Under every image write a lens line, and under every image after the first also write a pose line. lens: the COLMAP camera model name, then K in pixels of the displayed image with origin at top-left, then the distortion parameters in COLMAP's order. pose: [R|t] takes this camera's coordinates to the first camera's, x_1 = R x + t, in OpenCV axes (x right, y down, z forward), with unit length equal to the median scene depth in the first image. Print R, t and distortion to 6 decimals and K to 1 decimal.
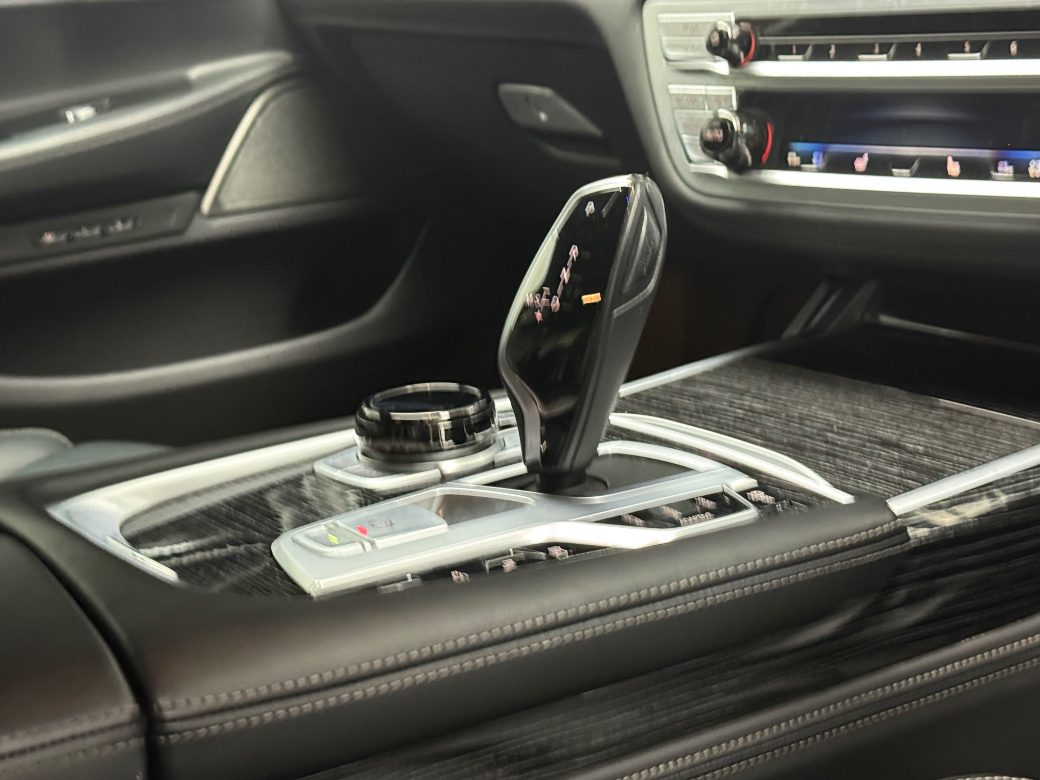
lens RADIAL K [[1724.2, 0, 520.0], [0, 1724.2, 410.4], [0, 0, 1]] dist [0.177128, 0.004022]
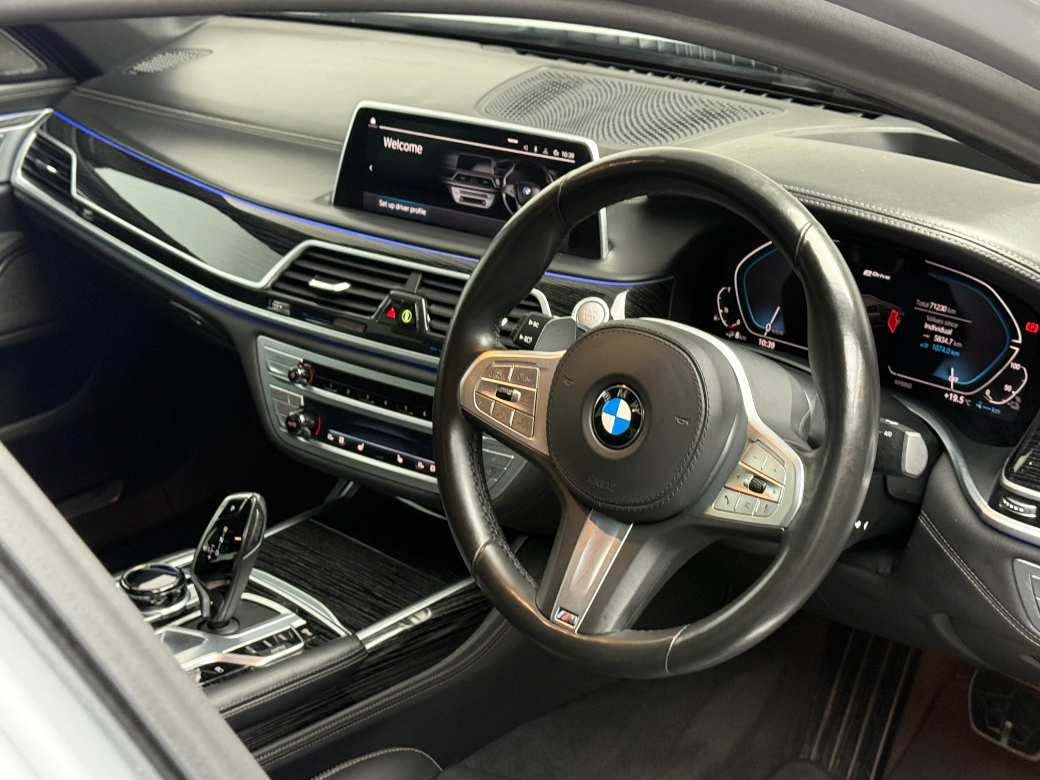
lens RADIAL K [[1788.3, 0, 520.0], [0, 1788.3, 390.0], [0, 0, 1]] dist [0.076524, 0.134728]
pose [[0.976951, -0.004809, 0.213411, -0.079682], [-0.021579, 0.992400, 0.121148, -0.488668], [-0.212372, -0.122961, 0.969422, -1.158840]]
